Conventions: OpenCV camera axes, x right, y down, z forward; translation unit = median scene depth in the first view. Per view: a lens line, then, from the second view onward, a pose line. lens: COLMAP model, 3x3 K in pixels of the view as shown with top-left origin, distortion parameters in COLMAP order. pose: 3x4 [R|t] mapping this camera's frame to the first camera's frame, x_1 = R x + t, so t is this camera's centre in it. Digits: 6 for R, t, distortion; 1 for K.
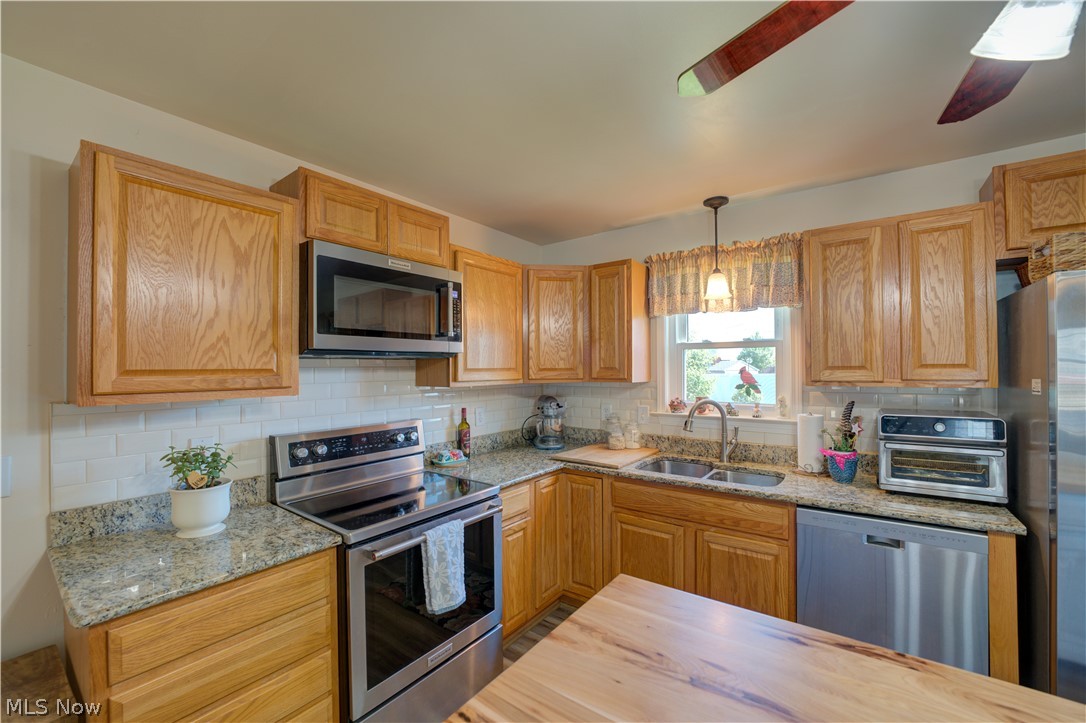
lens RADIAL K [[436.1, 0, 542.9], [0, 436.1, 364.1], [0, 0, 1]] dist [-0.030283, 0.002668]
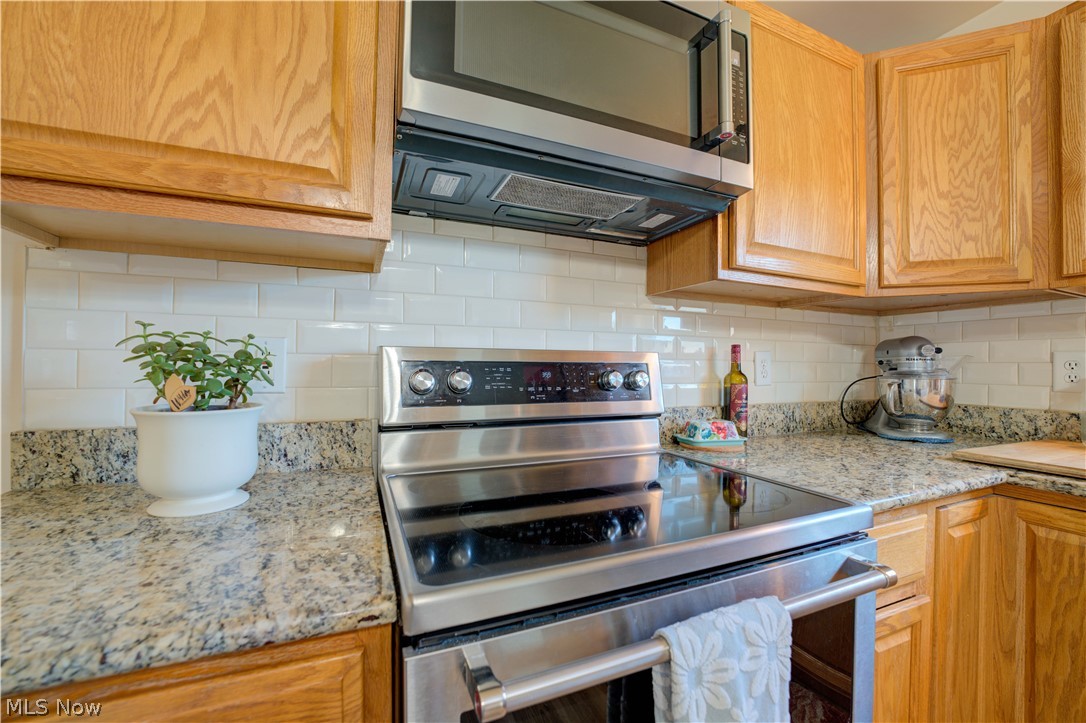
lens RADIAL K [[436.1, 0, 542.5], [0, 436.1, 363.5], [0, 0, 1]] dist [-0.030283, 0.002668]
pose [[0.865933, 0.011246, -0.500034, -0.148986], [-0.010826, 0.999934, 0.003742, 0.151939], [0.500043, 0.002173, 0.865998, 0.521884]]
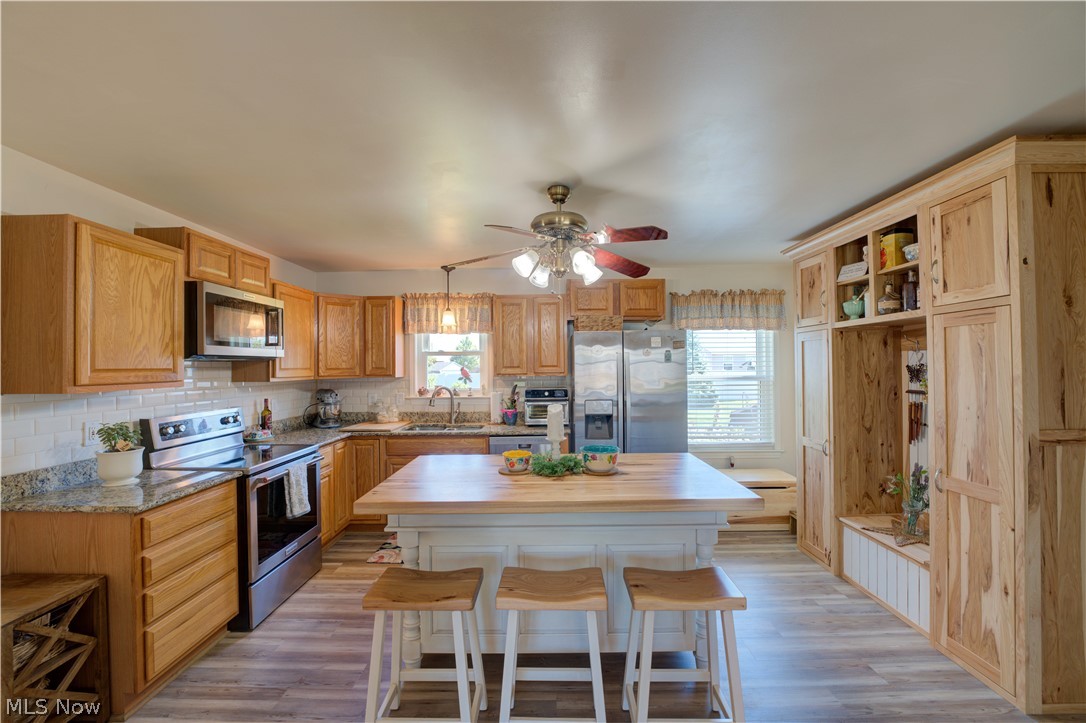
lens RADIAL K [[436.1, 0, 543.9], [0, 436.1, 362.3], [0, 0, 1]] dist [-0.030283, 0.002668]
pose [[0.804812, 0.004108, 0.593515, -0.340931], [-0.000467, 0.999980, -0.006288, -0.000566], [-0.593529, 0.004784, 0.804798, -0.651360]]
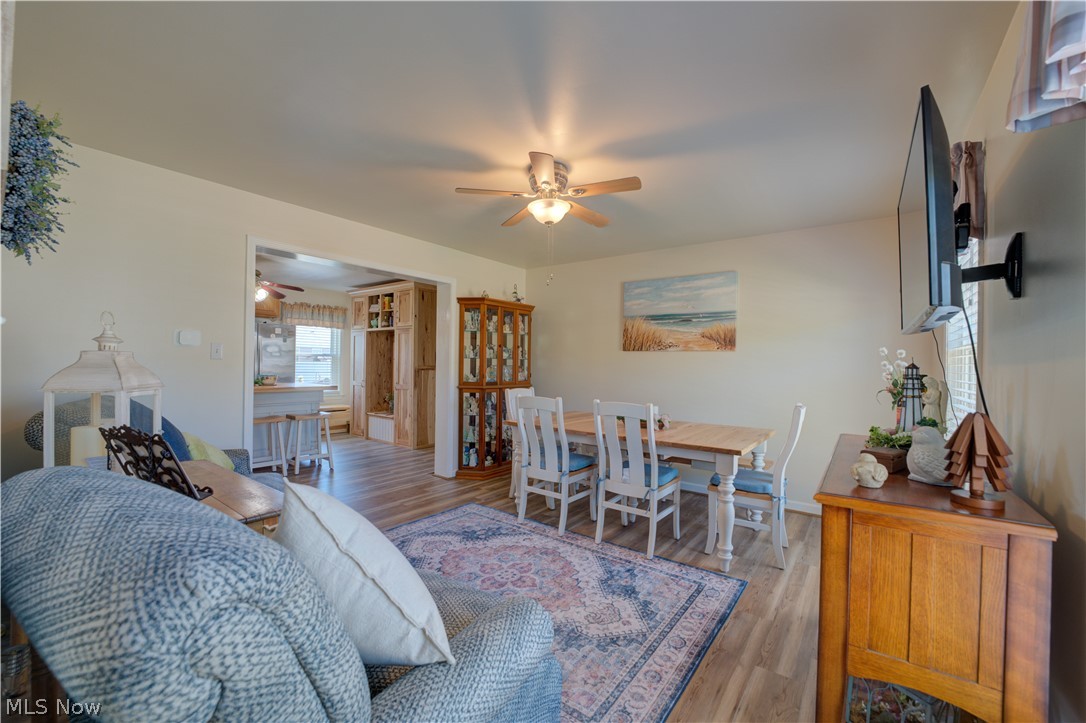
lens RADIAL K [[436.1, 0, 544.5], [0, 436.1, 363.7], [0, 0, 1]] dist [-0.030283, 0.002668]
pose [[0.001699, 0.003702, 0.999992, -1.932231], [-0.025000, 0.999681, -0.003658, 0.098302], [-0.999686, -0.024993, 0.001791, -1.396701]]
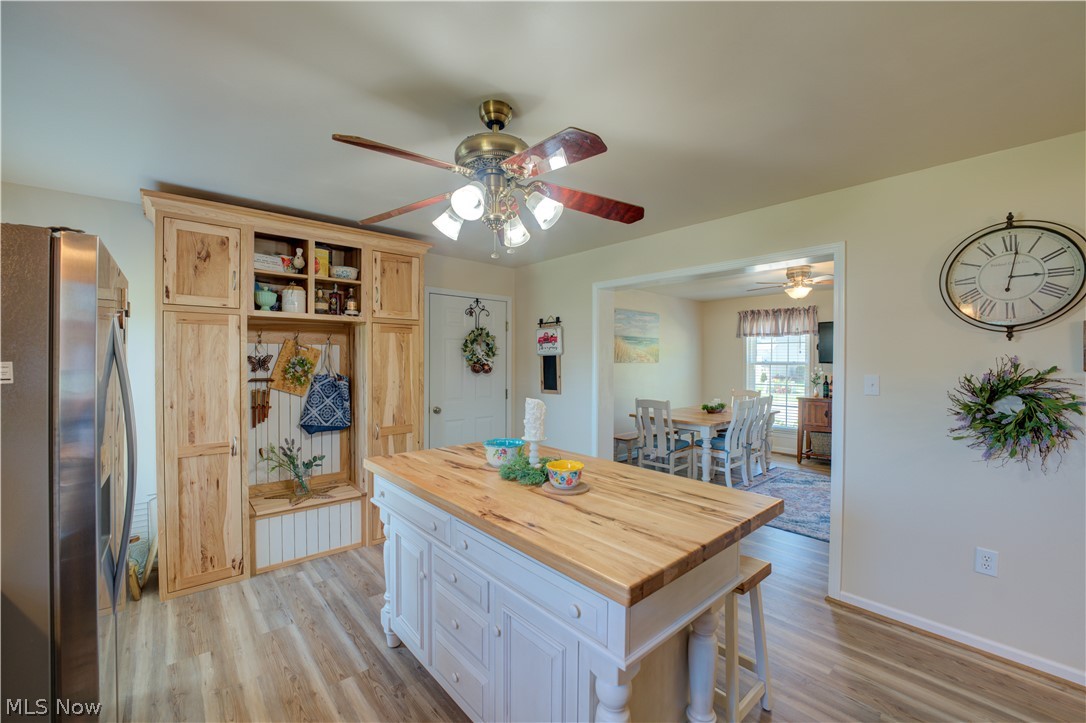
lens RADIAL K [[436.1, 0, 542.8], [0, 436.1, 363.2], [0, 0, 1]] dist [-0.030283, 0.002668]
pose [[-0.978217, 0.003308, 0.207560, 0.087269], [0.002418, 0.999987, -0.004539, 0.031689], [-0.207572, -0.003938, -0.978212, 0.964686]]
